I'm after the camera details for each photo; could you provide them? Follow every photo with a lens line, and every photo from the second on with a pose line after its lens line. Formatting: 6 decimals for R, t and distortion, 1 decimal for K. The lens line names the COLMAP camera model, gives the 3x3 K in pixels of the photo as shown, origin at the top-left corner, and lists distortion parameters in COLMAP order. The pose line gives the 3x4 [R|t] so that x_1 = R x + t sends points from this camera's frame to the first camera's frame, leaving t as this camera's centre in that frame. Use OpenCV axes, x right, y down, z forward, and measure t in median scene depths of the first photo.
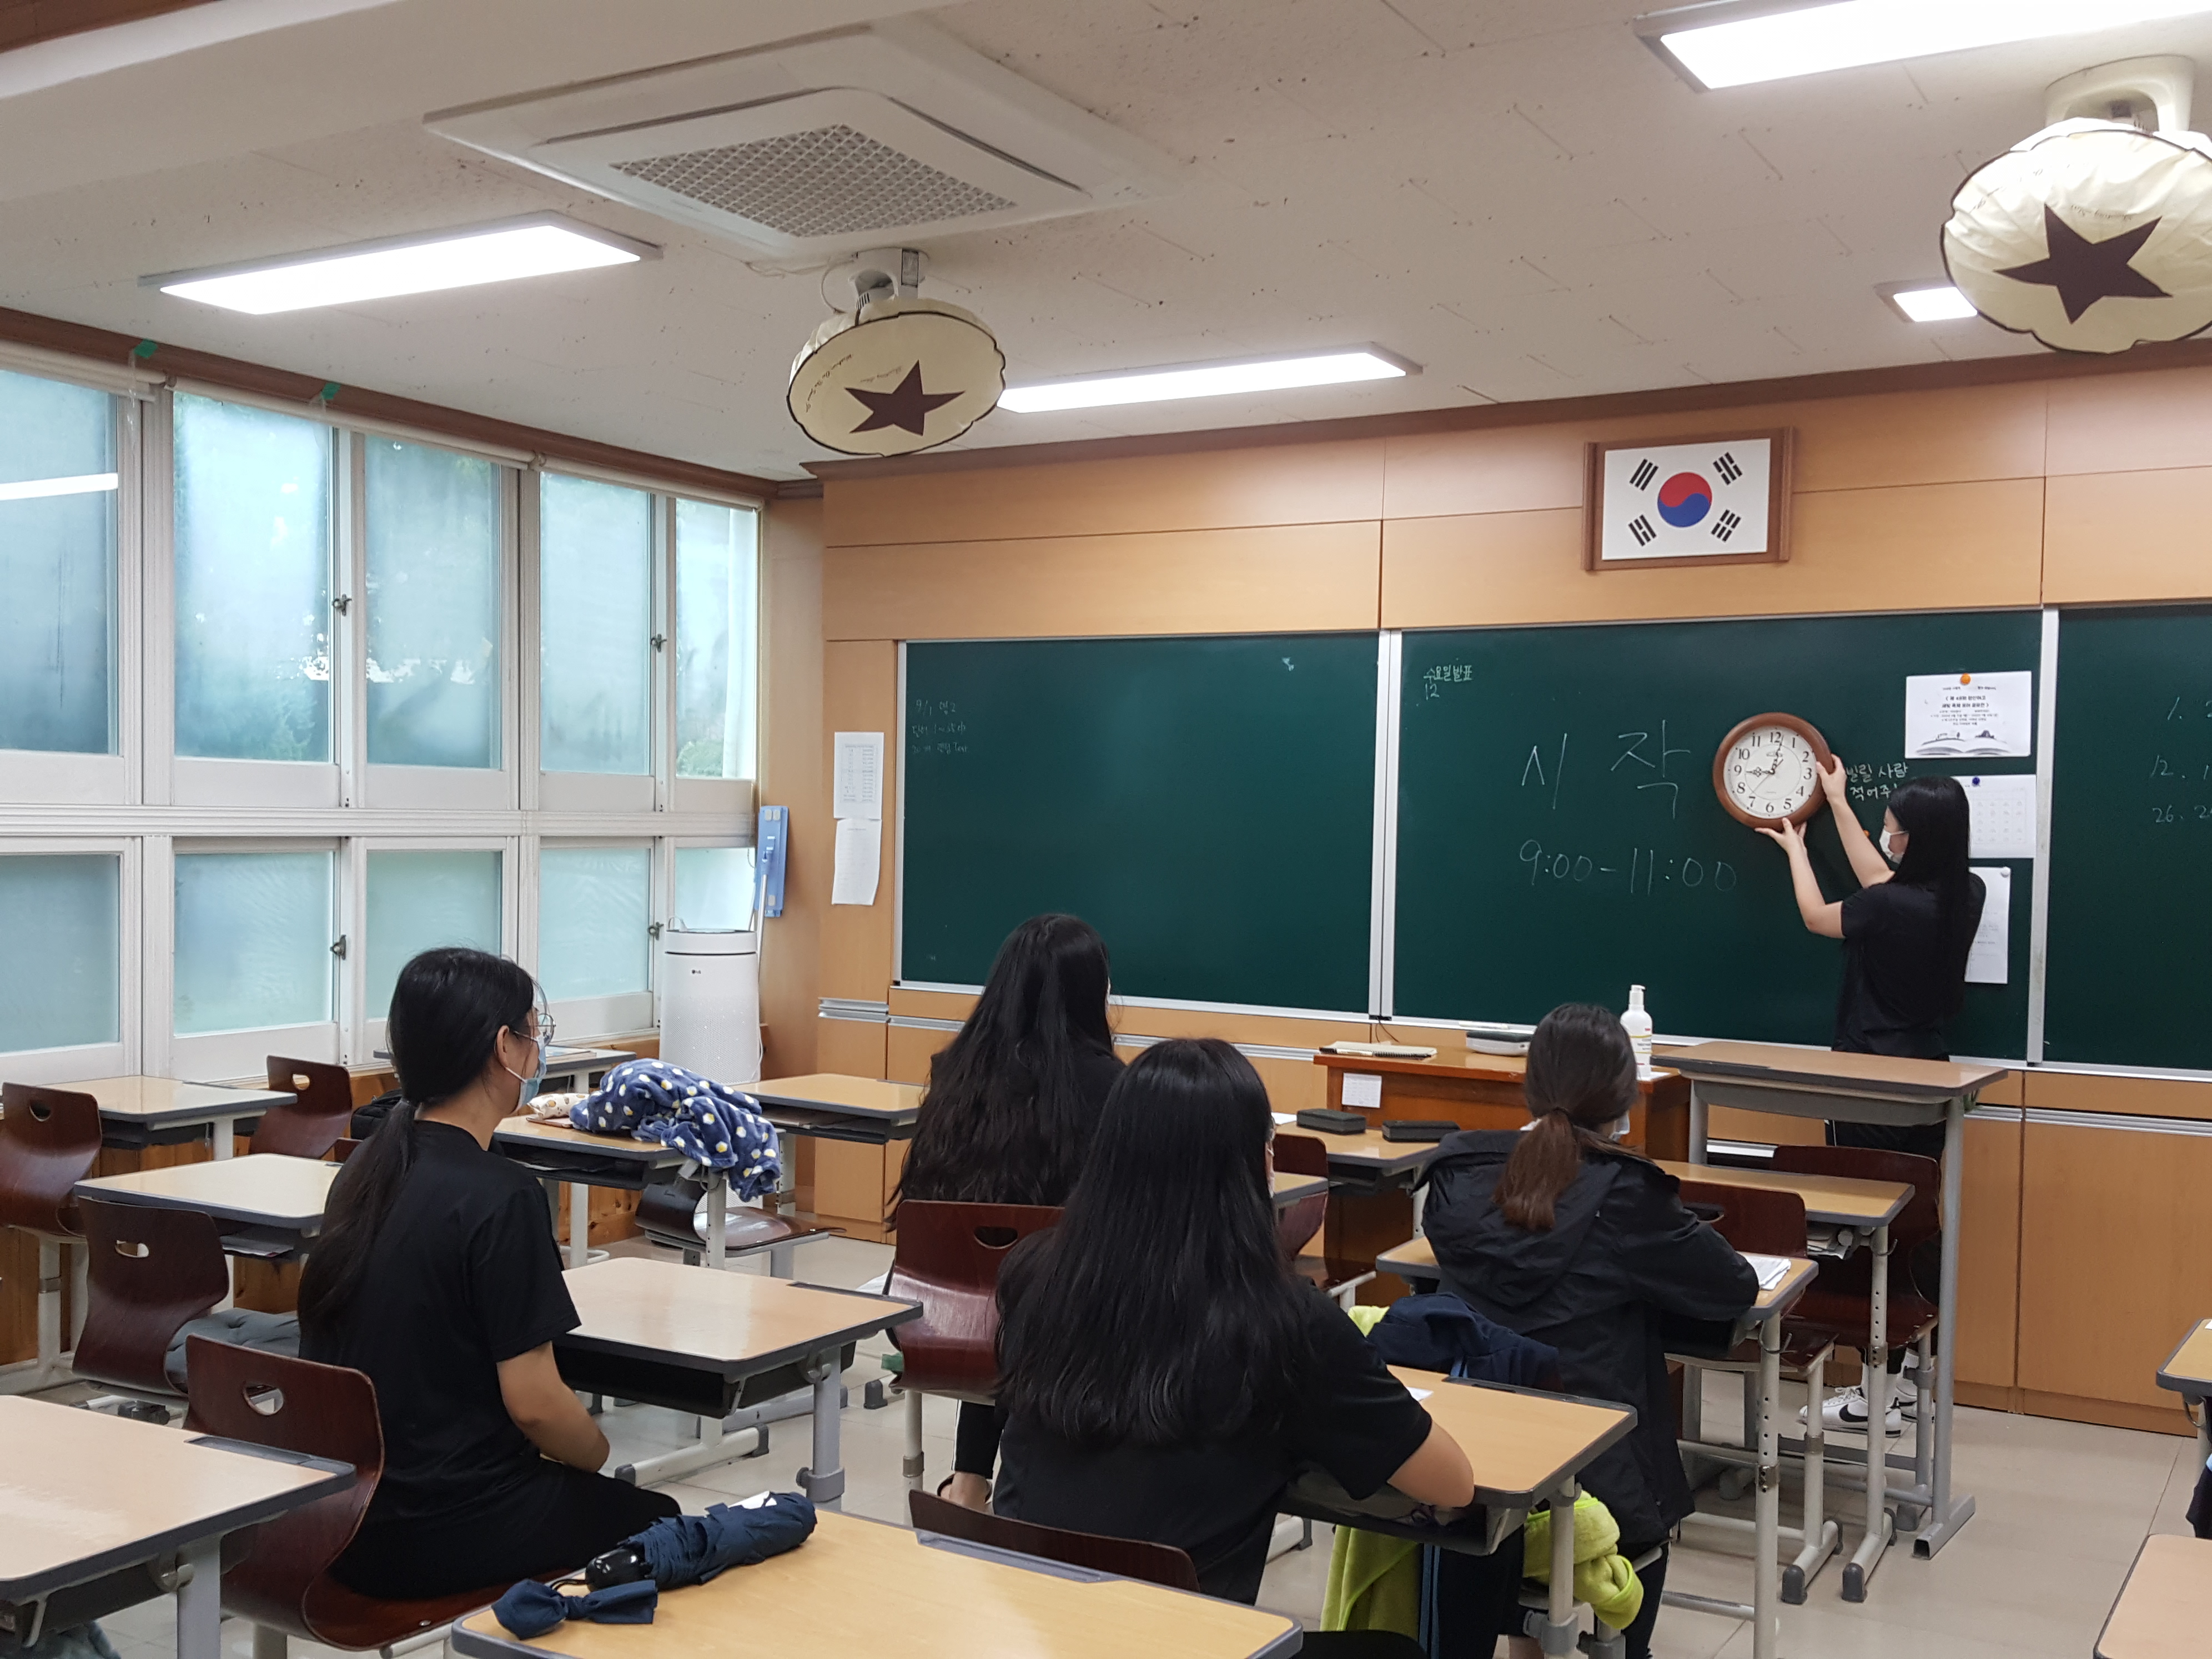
lens RADIAL K [[2091.2, 0, 1111.0], [0, 2091.2, 885.3], [0, 0, 1]] dist [0.046598, -0.168753]
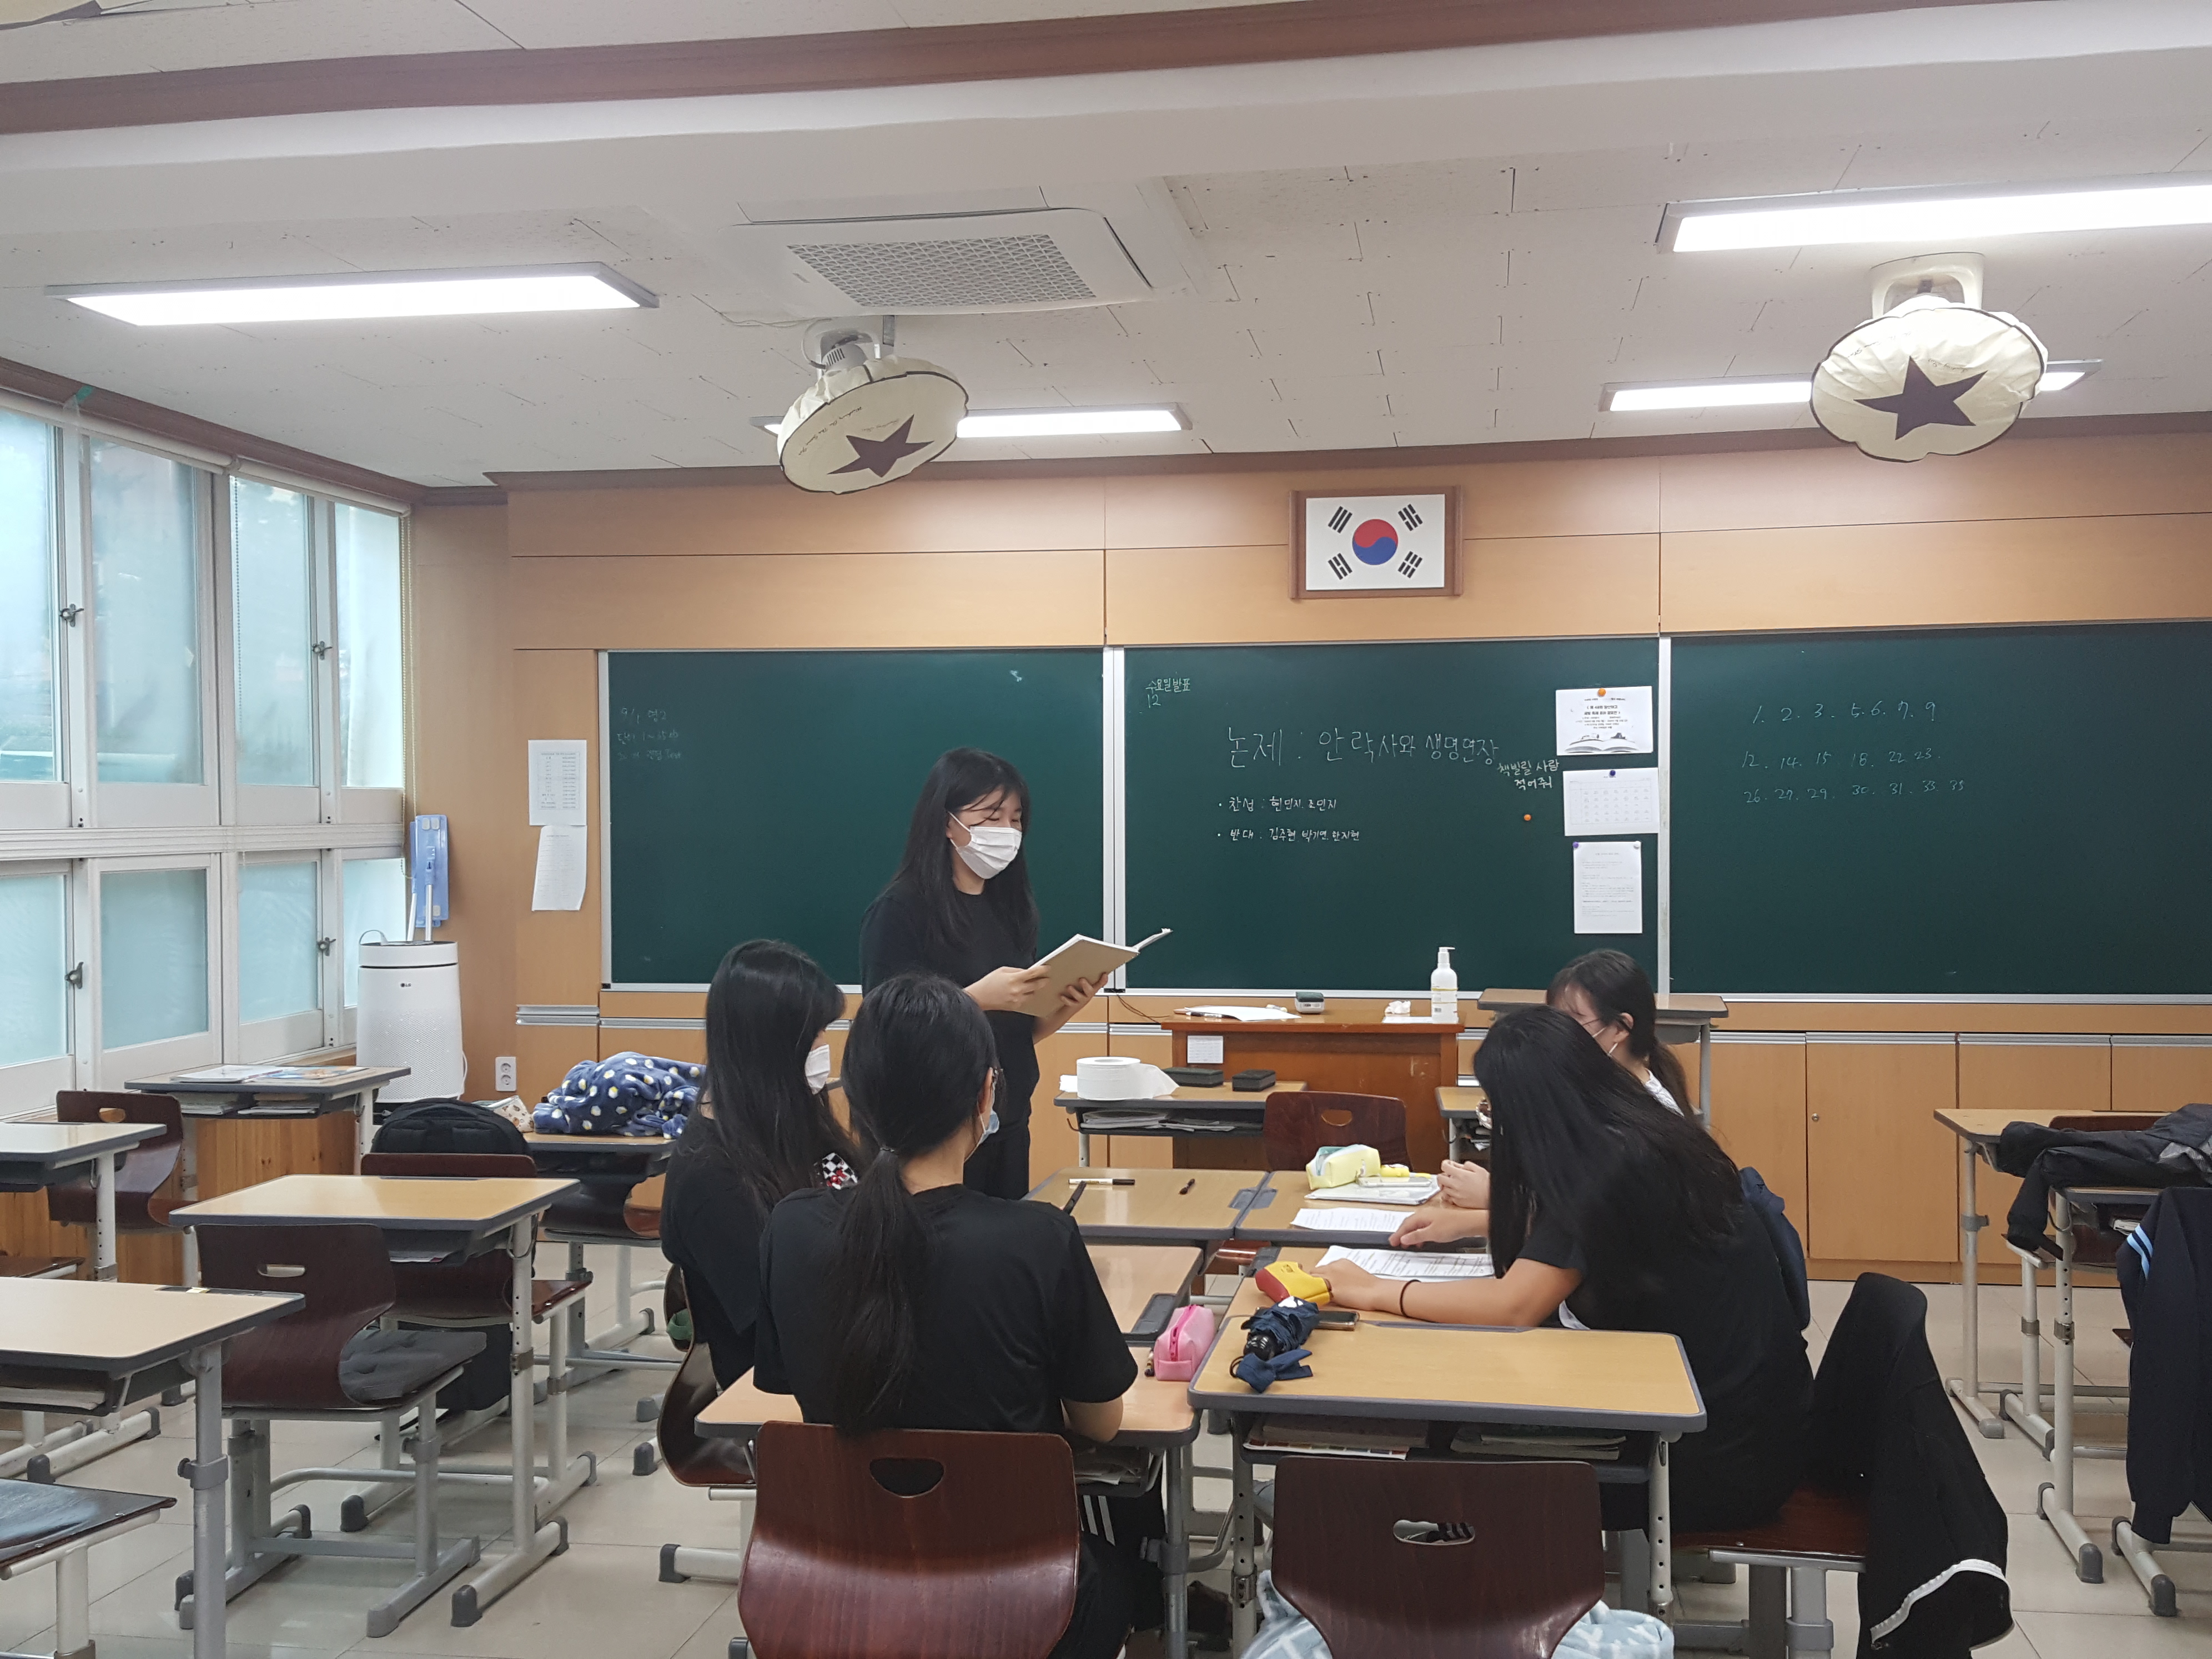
lens RADIAL K [[2049.3, 0, 1148.9], [0, 2049.3, 836.6], [0, 0, 1]] dist [0.027660, -0.109922]
pose [[0.926122, -0.026908, 0.376263, -0.285584], [0.034287, 0.999328, -0.012926, -0.004857], [-0.375663, 0.024872, 0.926423, -0.031291]]
